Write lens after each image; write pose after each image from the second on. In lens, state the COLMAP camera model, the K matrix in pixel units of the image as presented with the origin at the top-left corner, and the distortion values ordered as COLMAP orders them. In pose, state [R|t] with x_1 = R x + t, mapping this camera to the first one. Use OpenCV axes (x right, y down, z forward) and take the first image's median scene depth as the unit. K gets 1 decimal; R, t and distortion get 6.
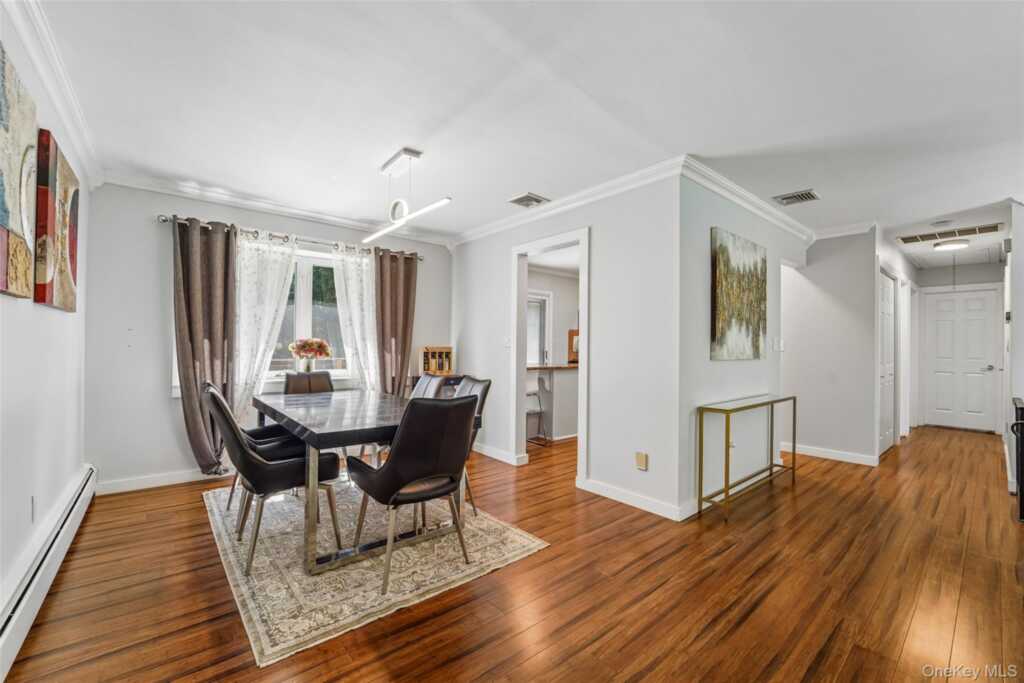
lens RADIAL K [[417.3, 0, 510.7], [0, 417.3, 342.9], [0, 0, 1]] dist [-0.025421, 0.004856]
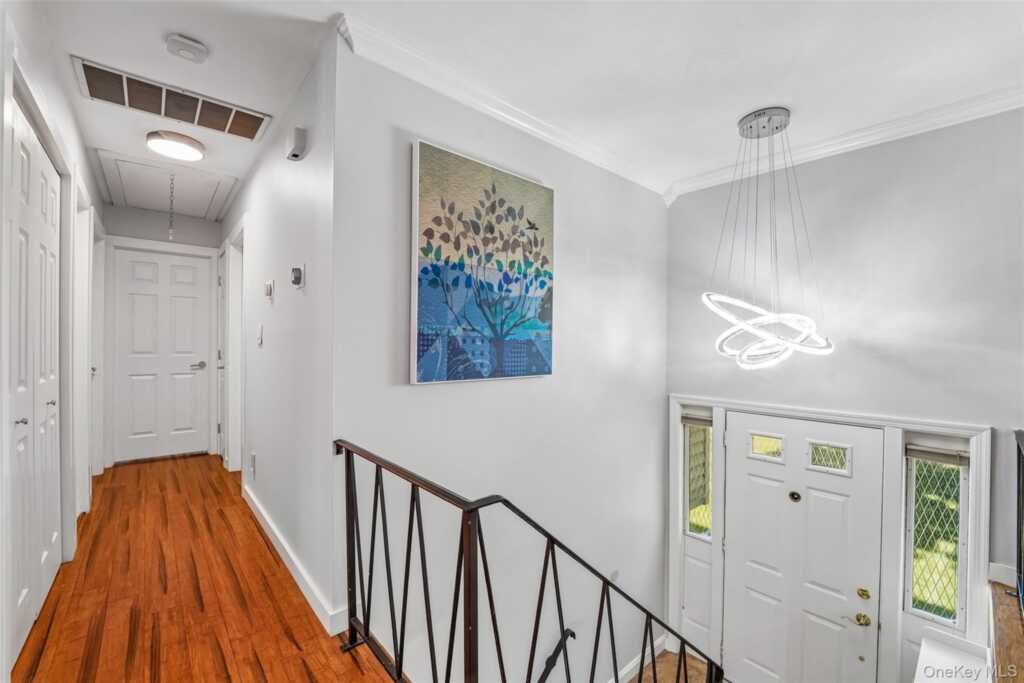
lens RADIAL K [[417.3, 0, 510.7], [0, 417.3, 342.9], [0, 0, 1]] dist [-0.025421, 0.004856]
pose [[-0.025532, -0.009616, 0.999628, 0.725616], [-0.013380, 0.999867, 0.009277, 0.012028], [-0.999584, -0.013139, -0.025657, 0.787414]]
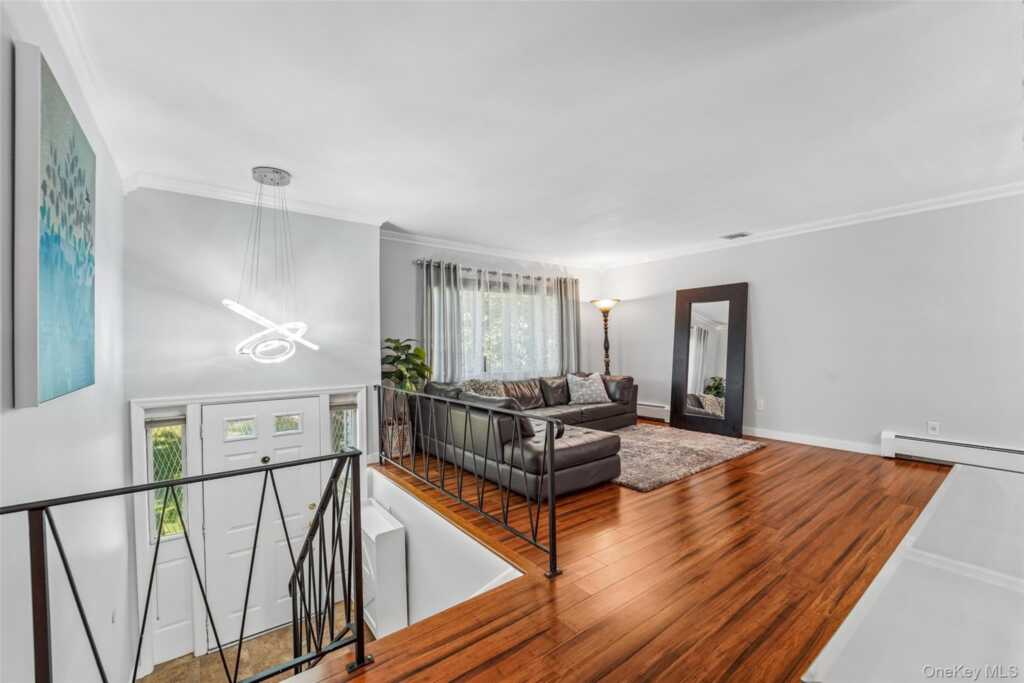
lens RADIAL K [[417.3, 0, 510.7], [0, 417.3, 342.9], [0, 0, 1]] dist [-0.025421, 0.004856]
pose [[-0.999092, -0.002981, 0.042495, 0.836307], [-0.003282, 0.999970, -0.007013, 0.017147], [-0.042473, -0.007146, -0.999072, 1.229711]]
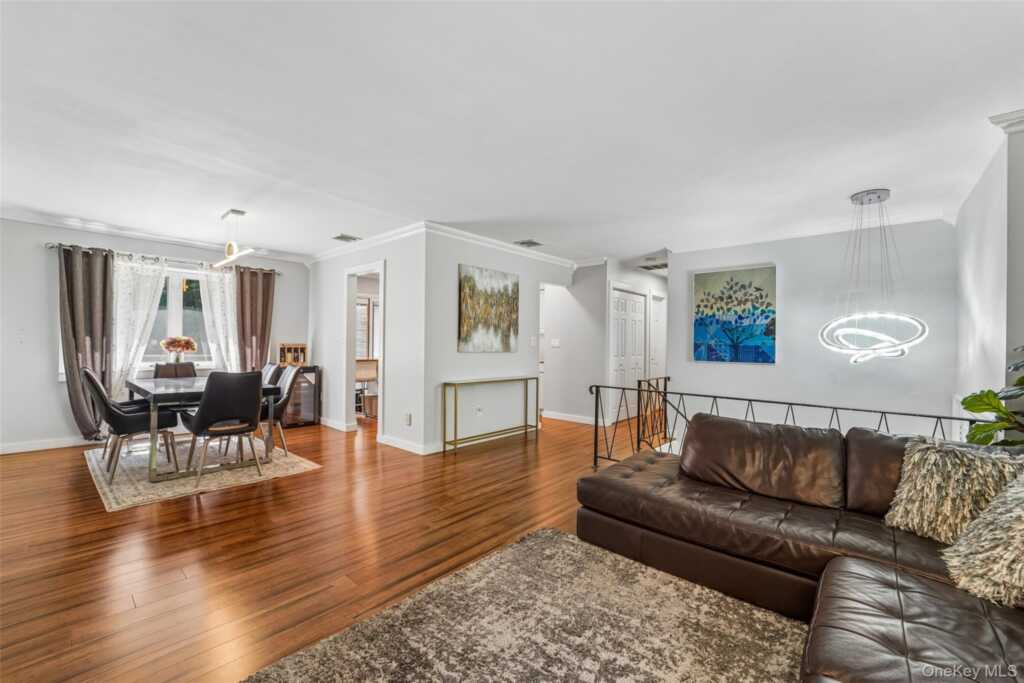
lens RADIAL K [[415.9, 0, 511.1], [0, 415.9, 343.5], [0, 0, 1]] dist [-0.026198, 0.000046]
pose [[0.988595, 0.001412, 0.150590, 0.395021], [-0.002267, 0.999982, 0.005506, 0.001010], [-0.150579, -0.005784, 0.988581, -0.467697]]
